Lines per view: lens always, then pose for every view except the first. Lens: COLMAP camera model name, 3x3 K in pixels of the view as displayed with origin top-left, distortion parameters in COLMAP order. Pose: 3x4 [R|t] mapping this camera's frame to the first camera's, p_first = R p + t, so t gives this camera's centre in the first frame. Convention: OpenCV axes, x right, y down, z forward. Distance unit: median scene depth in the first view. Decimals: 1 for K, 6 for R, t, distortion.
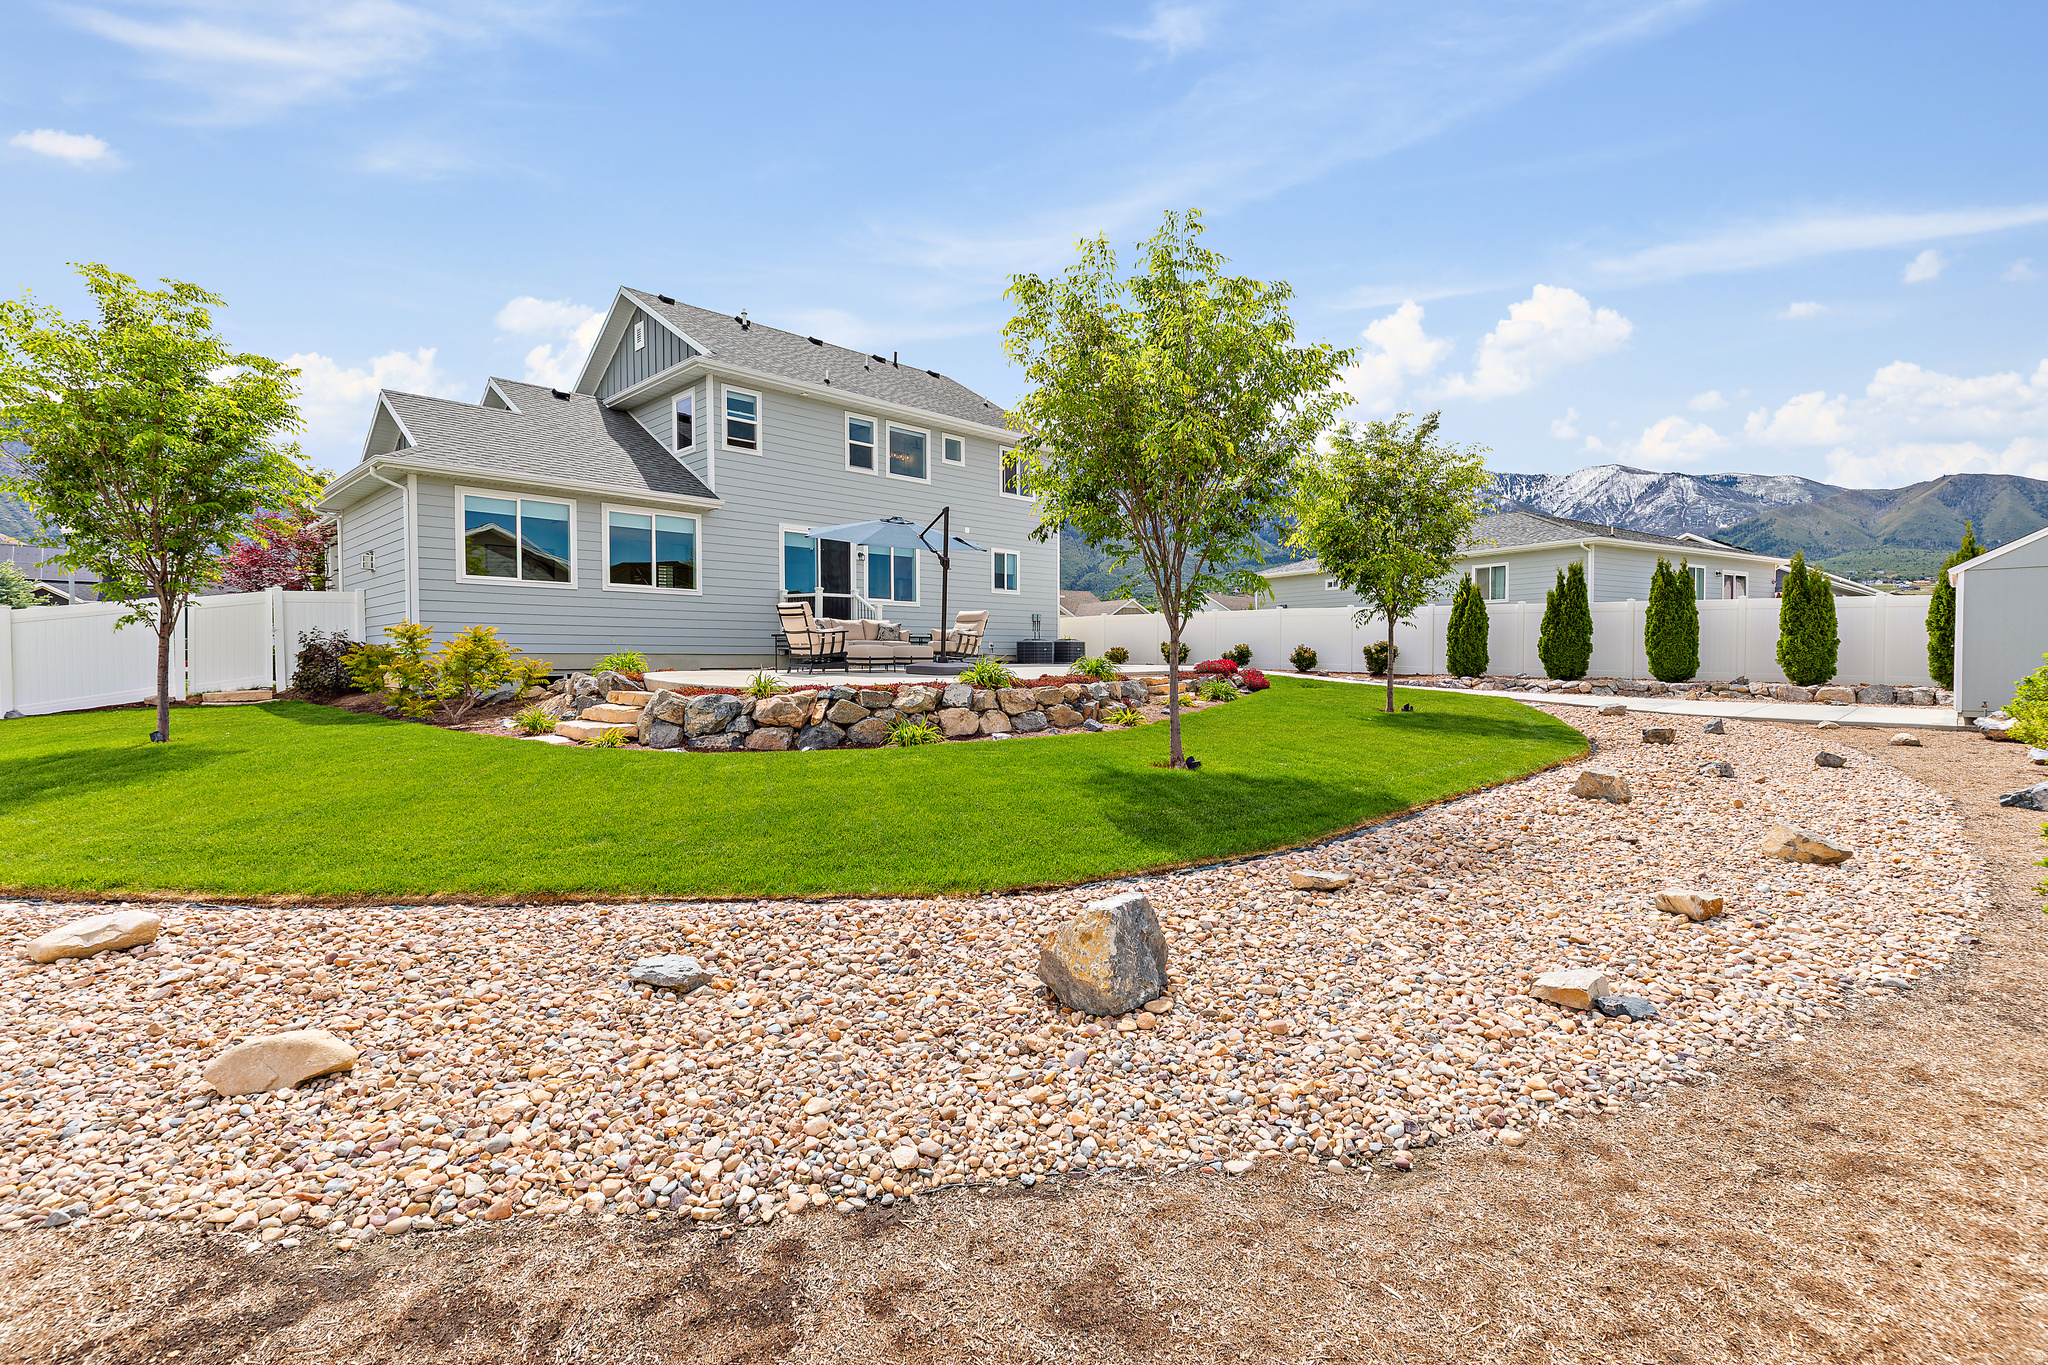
lens RADIAL K [[951.5, 0, 1029.5], [0, 951.5, 658.1], [0, 0, 1]] dist [0.004541, 0.000278]
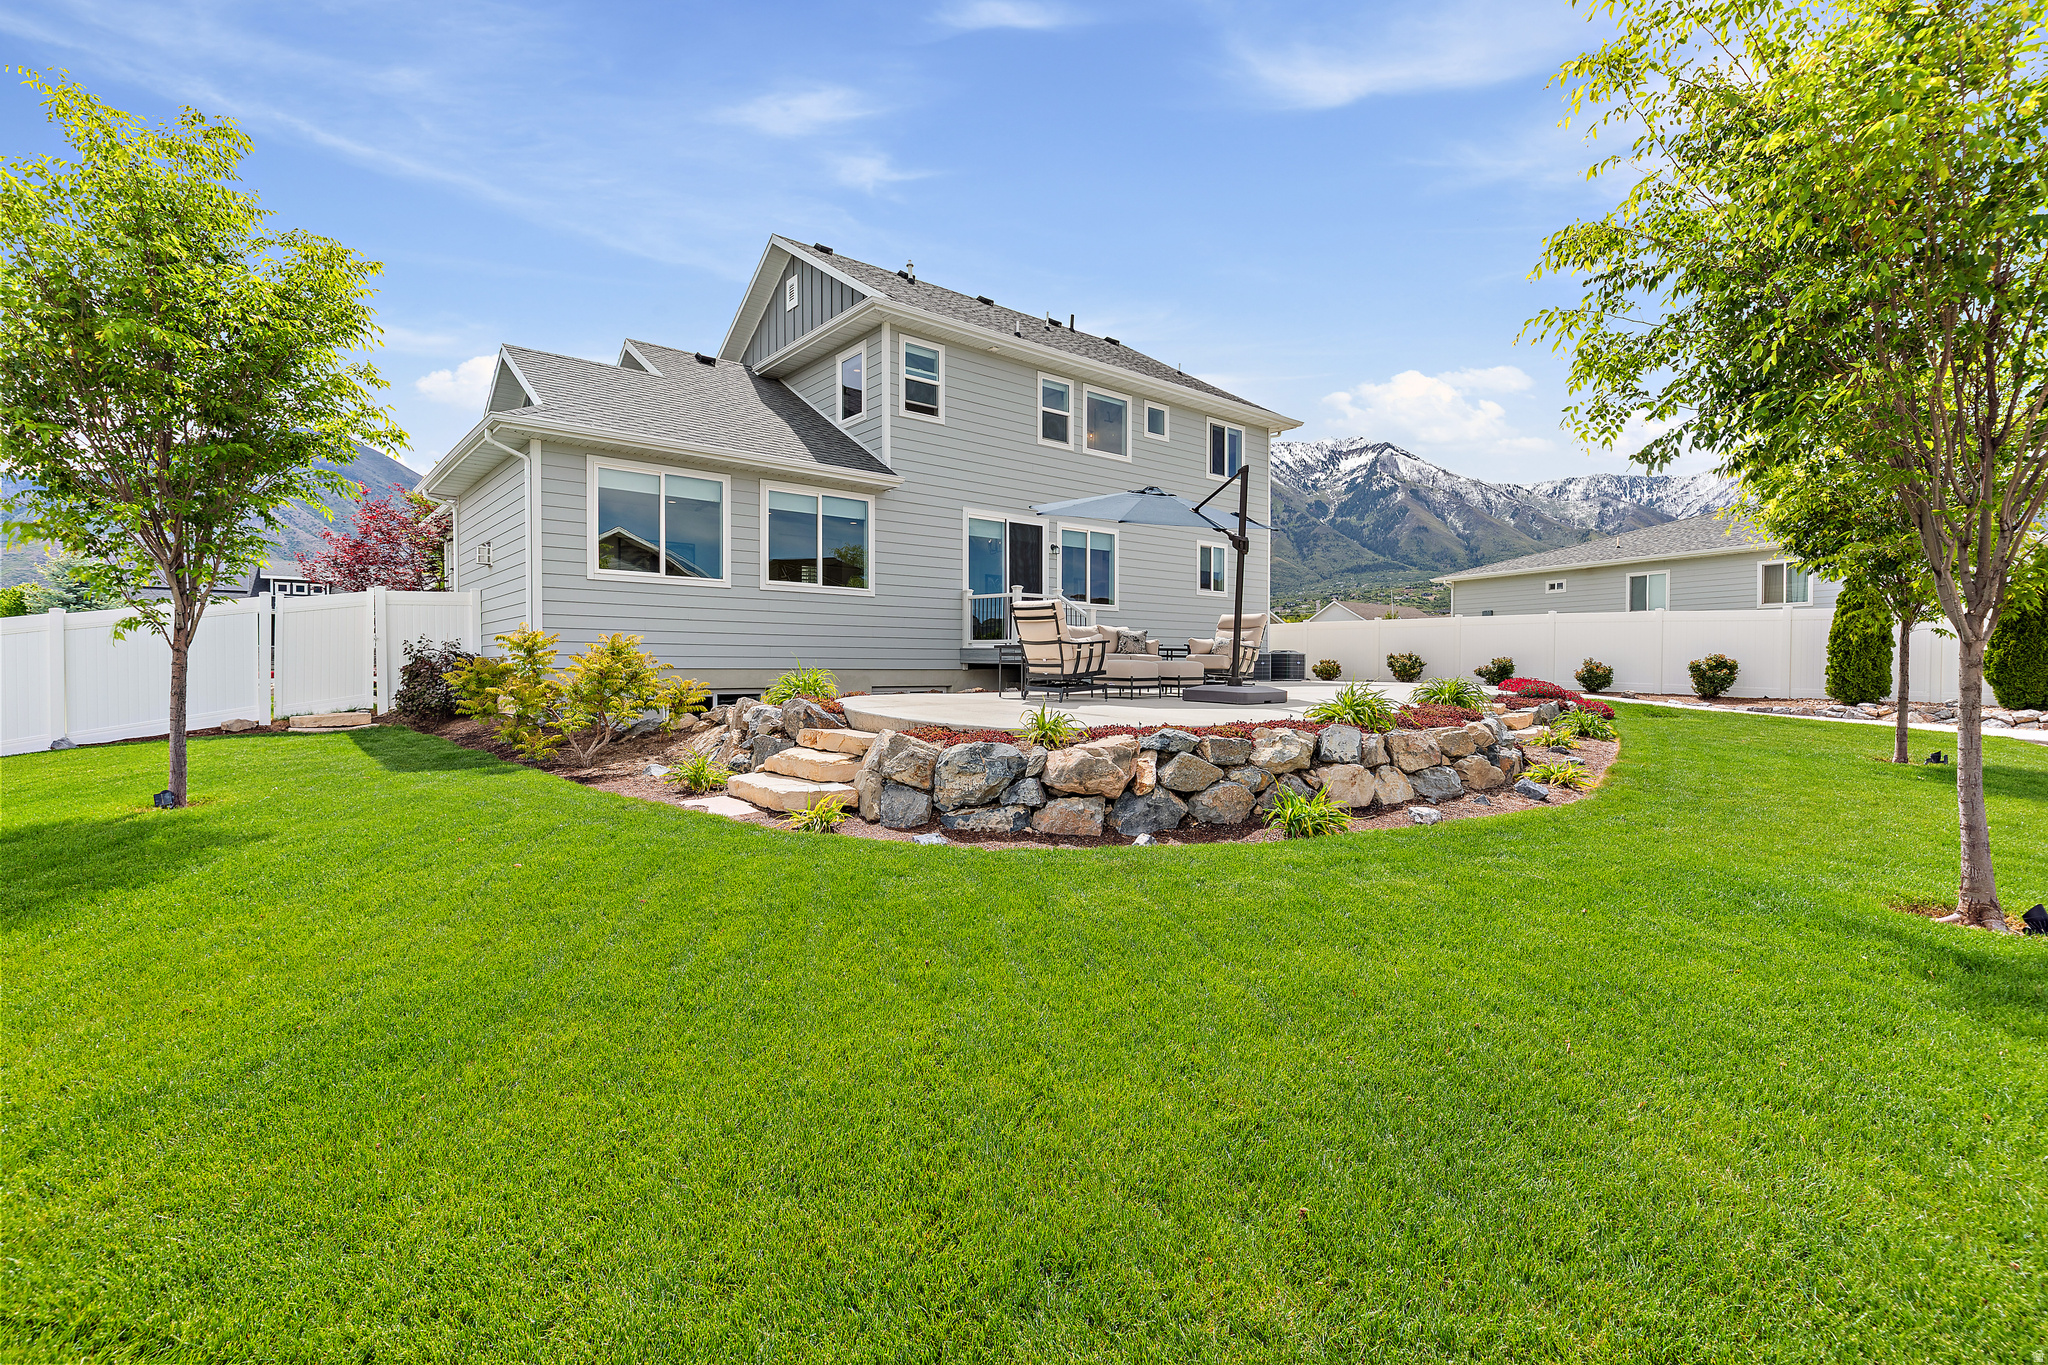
lens RADIAL K [[951.5, 0, 1029.5], [0, 951.5, 658.1], [0, 0, 1]] dist [0.004541, 0.000278]
pose [[0.994812, 0.003189, -0.101678, -0.148321], [-0.004174, 0.999946, -0.009472, -0.007223], [0.101642, 0.009848, 0.994772, 0.239712]]
